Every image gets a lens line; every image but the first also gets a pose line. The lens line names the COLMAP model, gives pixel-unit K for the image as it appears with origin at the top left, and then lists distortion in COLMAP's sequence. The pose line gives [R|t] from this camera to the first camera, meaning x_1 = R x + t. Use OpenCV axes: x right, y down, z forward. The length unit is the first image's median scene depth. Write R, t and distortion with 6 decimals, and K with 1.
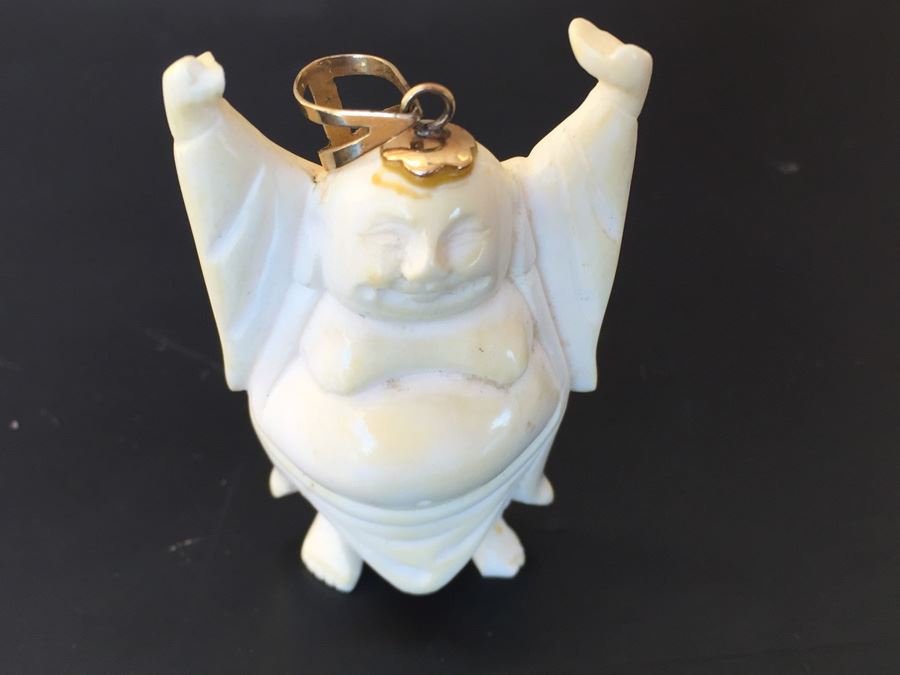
lens RADIAL K [[1099.4, 0, 450.0], [0, 1099.4, 337.5], [0, 0, 1]] dist [-0.005253, 0.006083]
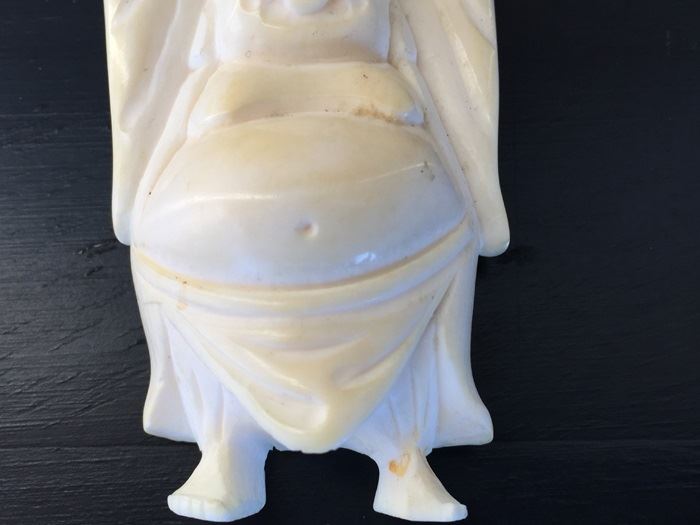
lens RADIAL K [[855.1, 0, 350.0], [0, 855.1, 262.5], [0, 0, 1]] dist [-0.005253, 0.006083]
pose [[0.995458, -0.073608, -0.060368, 0.048325], [-0.005075, 0.592196, -0.805778, 0.723197], [0.095062, 0.802425, 0.589133, 0.669419]]
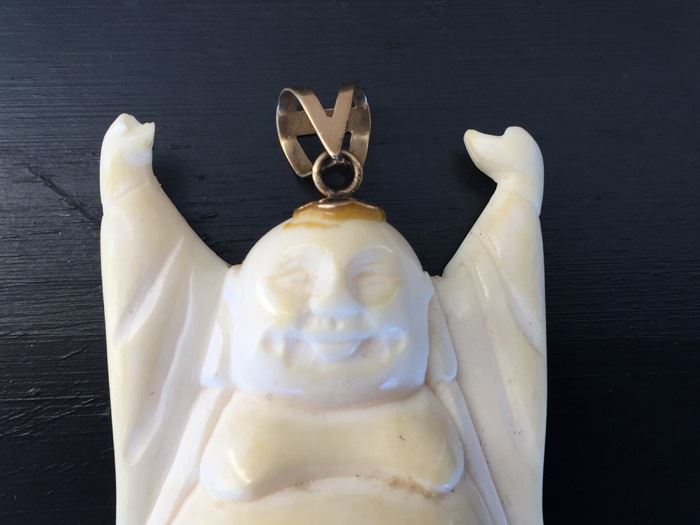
lens RADIAL K [[855.1, 0, 350.0], [0, 855.1, 262.5], [0, 0, 1]] dist [-0.005253, 0.006083]
pose [[0.997570, -0.041053, -0.056287, 0.030675], [-0.011389, 0.700971, -0.713099, 0.395818], [0.068730, 0.712008, 0.698800, 0.411776]]
